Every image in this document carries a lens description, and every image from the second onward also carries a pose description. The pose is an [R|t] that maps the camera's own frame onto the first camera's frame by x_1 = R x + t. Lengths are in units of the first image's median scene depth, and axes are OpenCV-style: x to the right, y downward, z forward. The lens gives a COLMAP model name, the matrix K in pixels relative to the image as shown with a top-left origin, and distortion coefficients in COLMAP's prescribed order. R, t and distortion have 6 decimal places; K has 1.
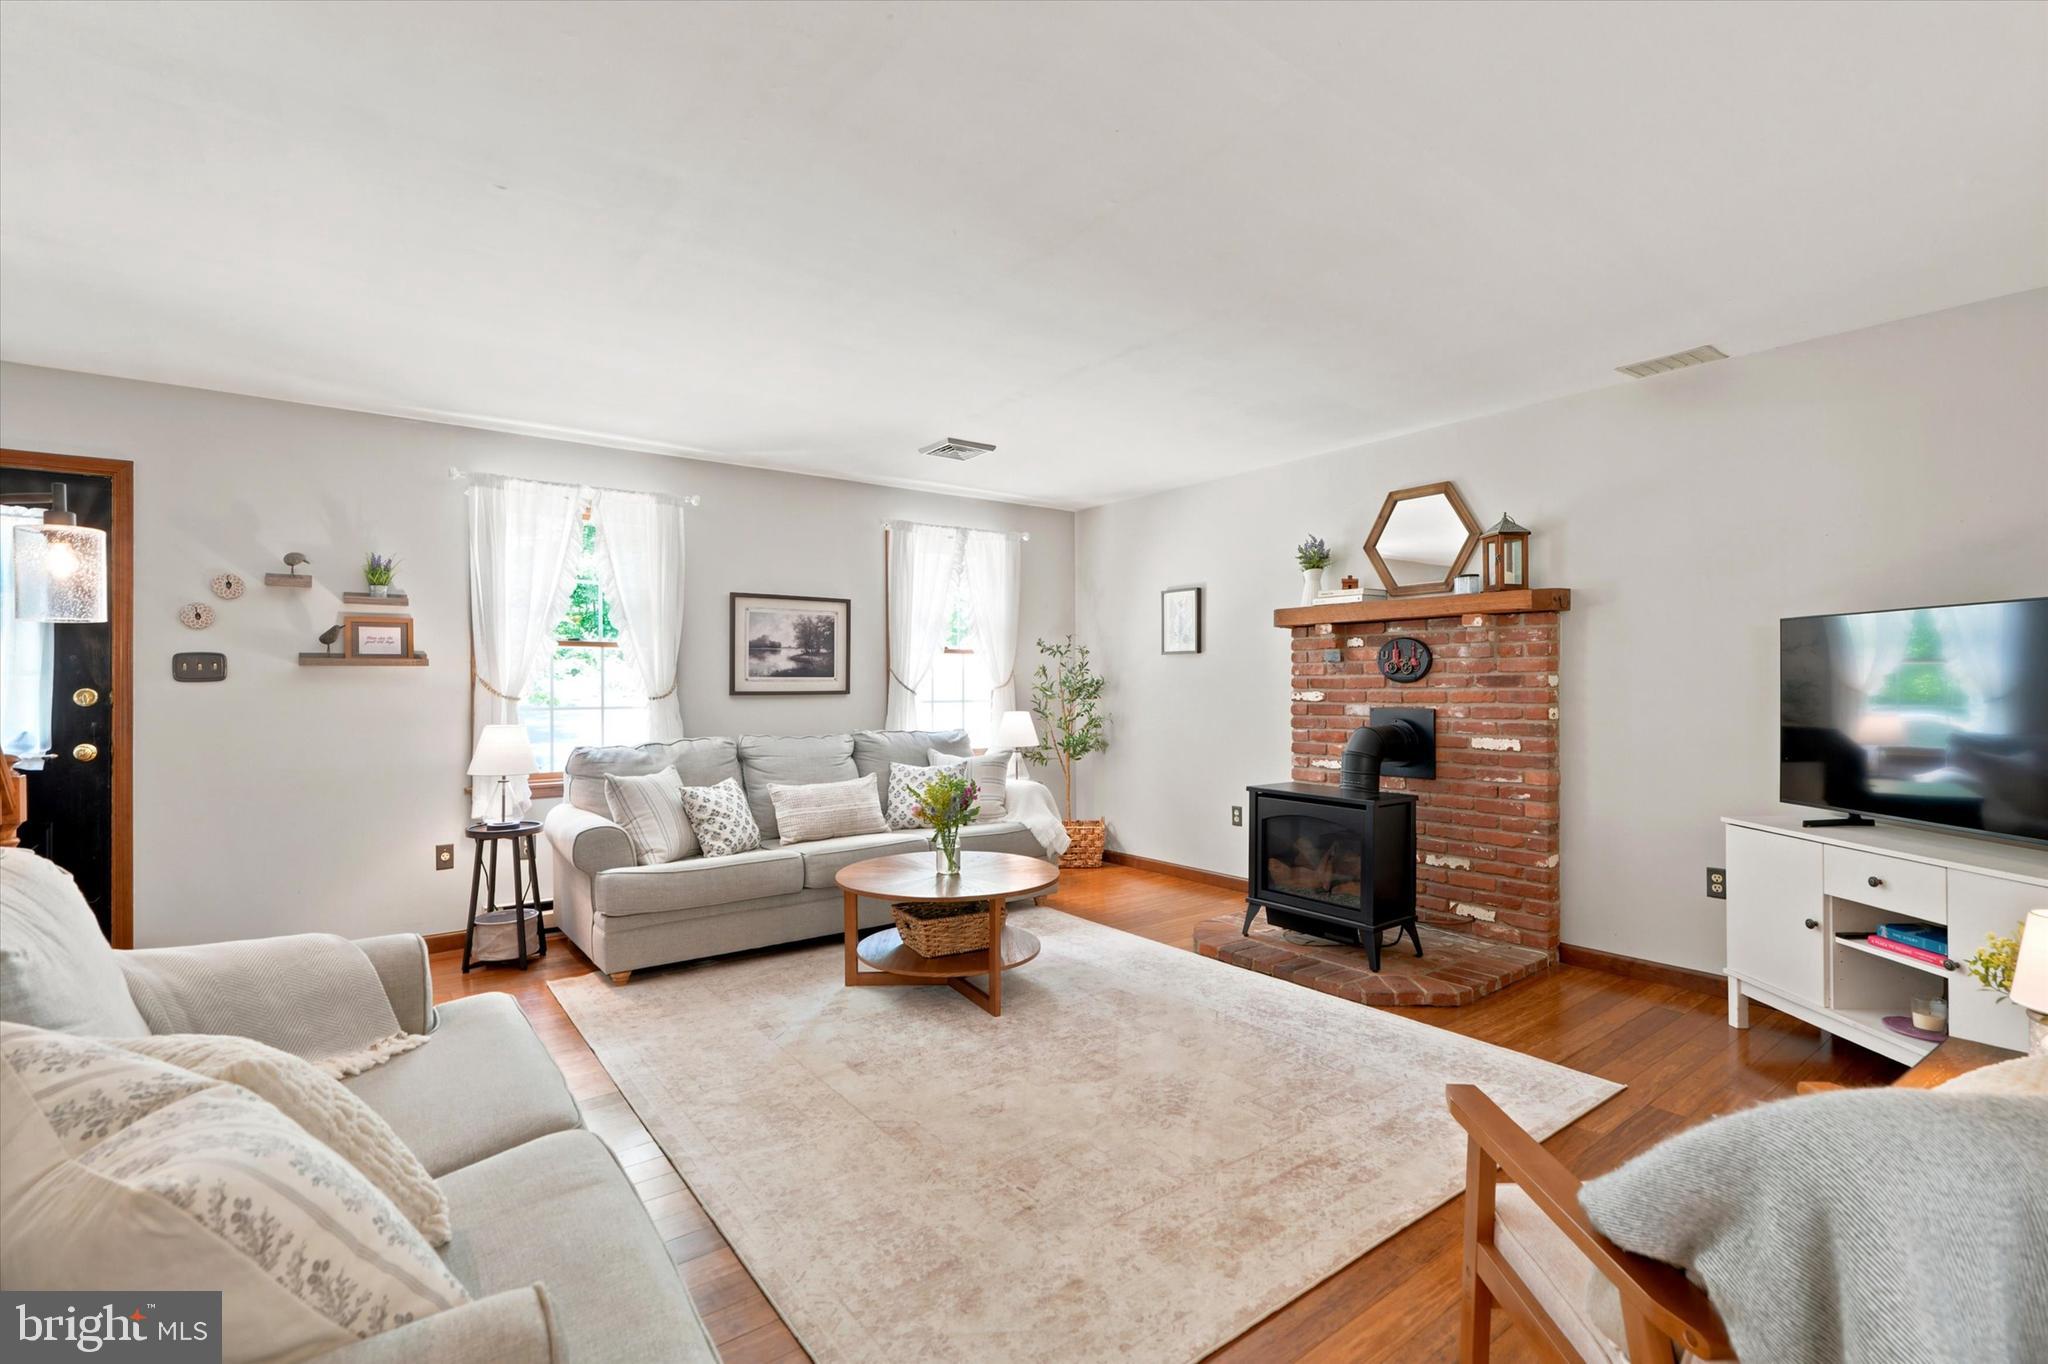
lens RADIAL K [[950.4, 0, 1029.2], [0, 950.4, 686.4], [0, 0, 1]] dist [-0.013861, -0.000030]
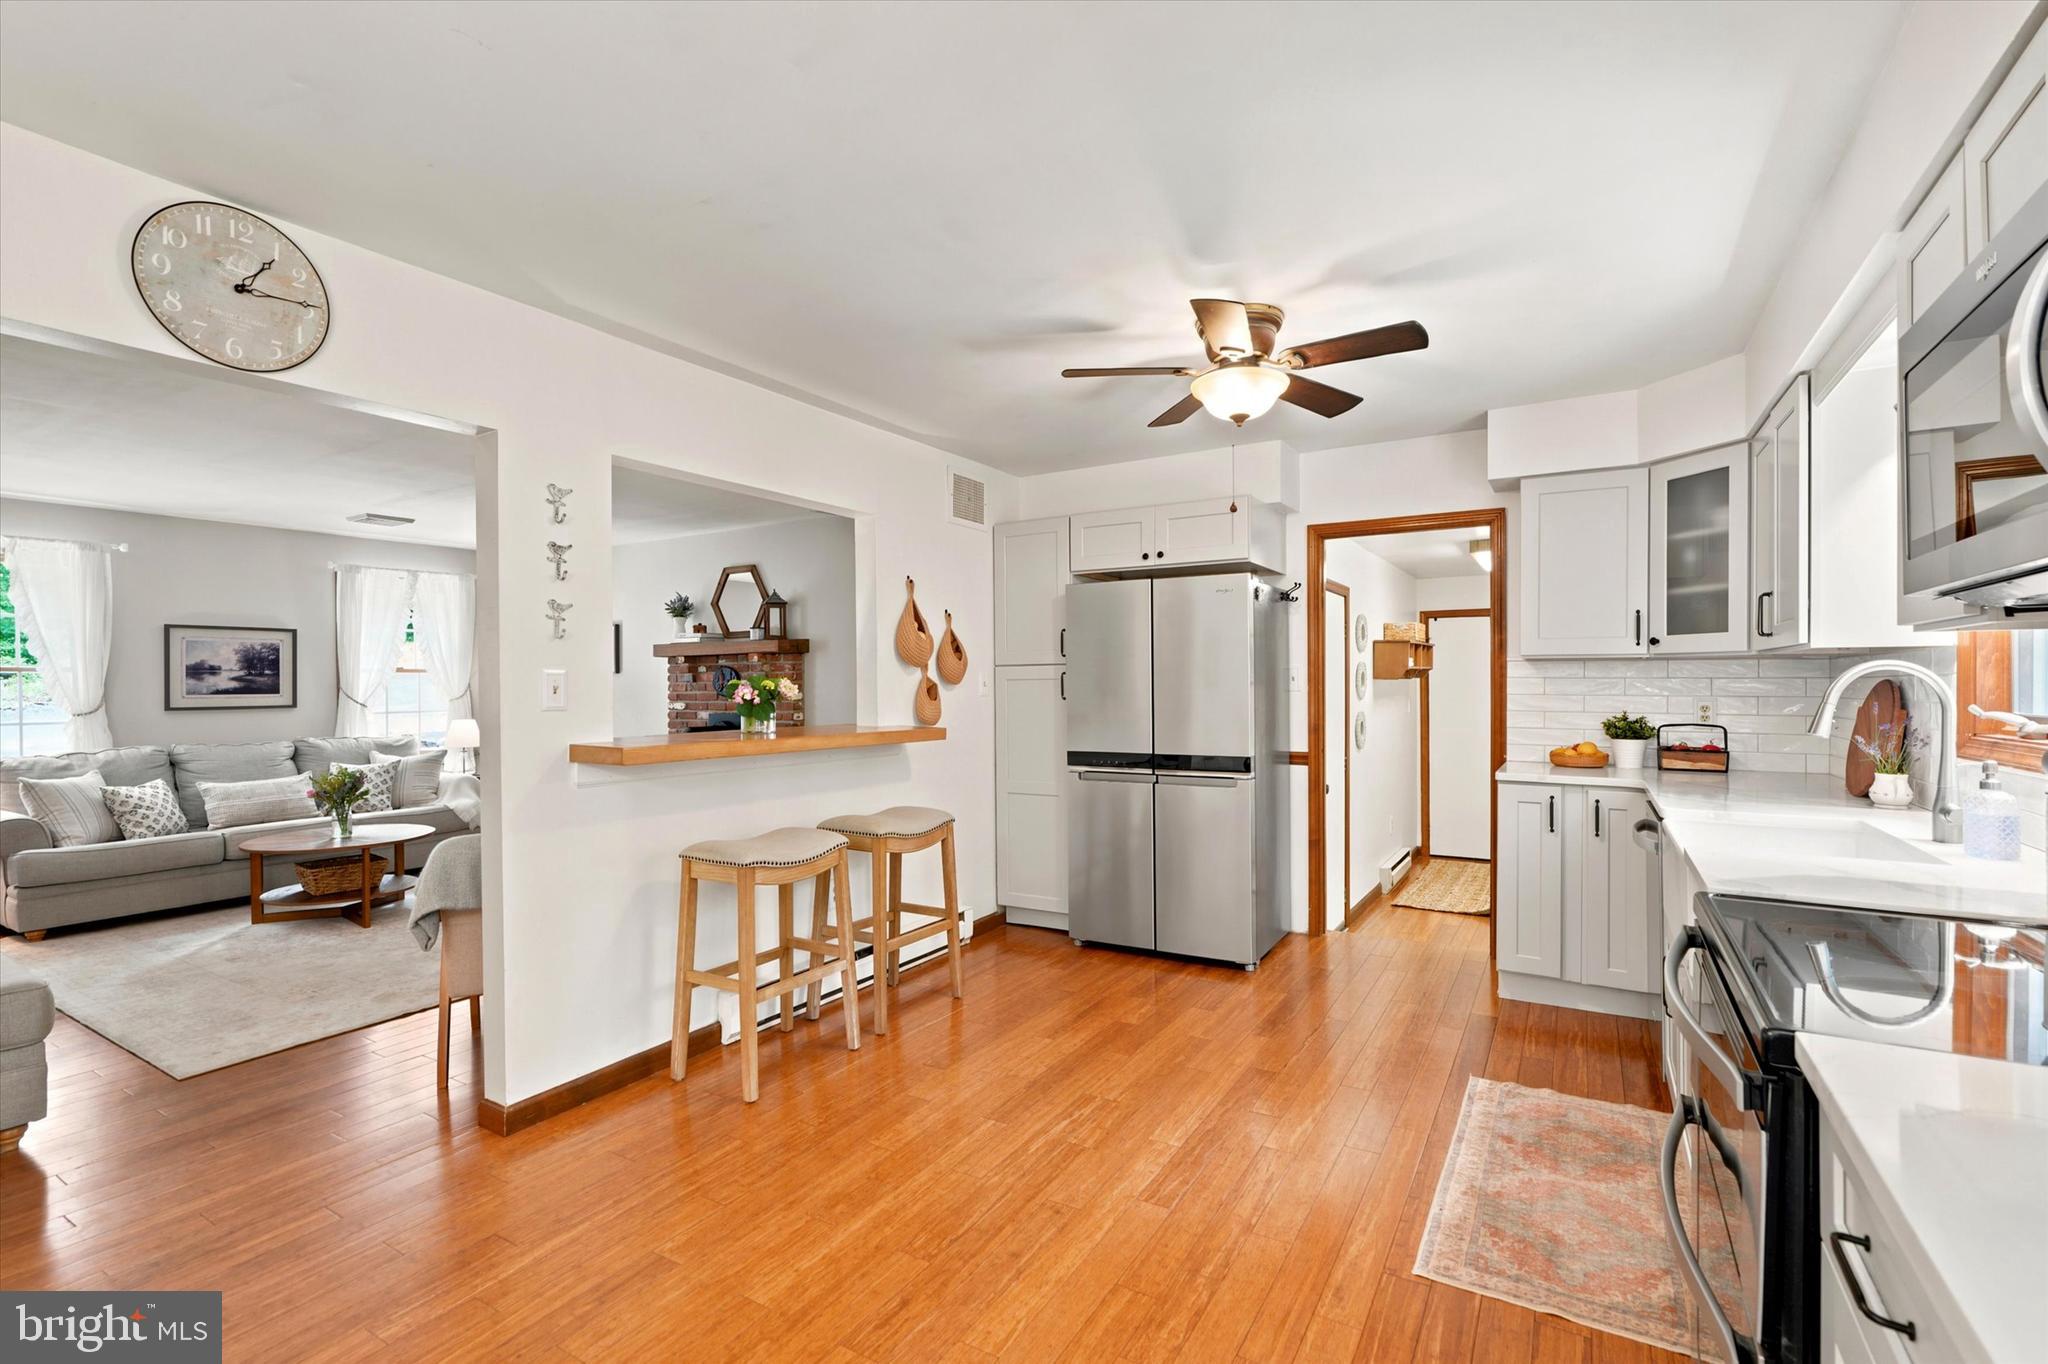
lens RADIAL K [[932.5, 0, 1022.0], [0, 932.5, 688.9], [0, 0, 1]] dist [-0.000512, 0.000252]
pose [[0.928671, -0.005656, 0.370862, 0.266549], [0.004275, 0.999981, 0.004545, -0.019999], [-0.370881, -0.002635, 0.928677, -0.516939]]
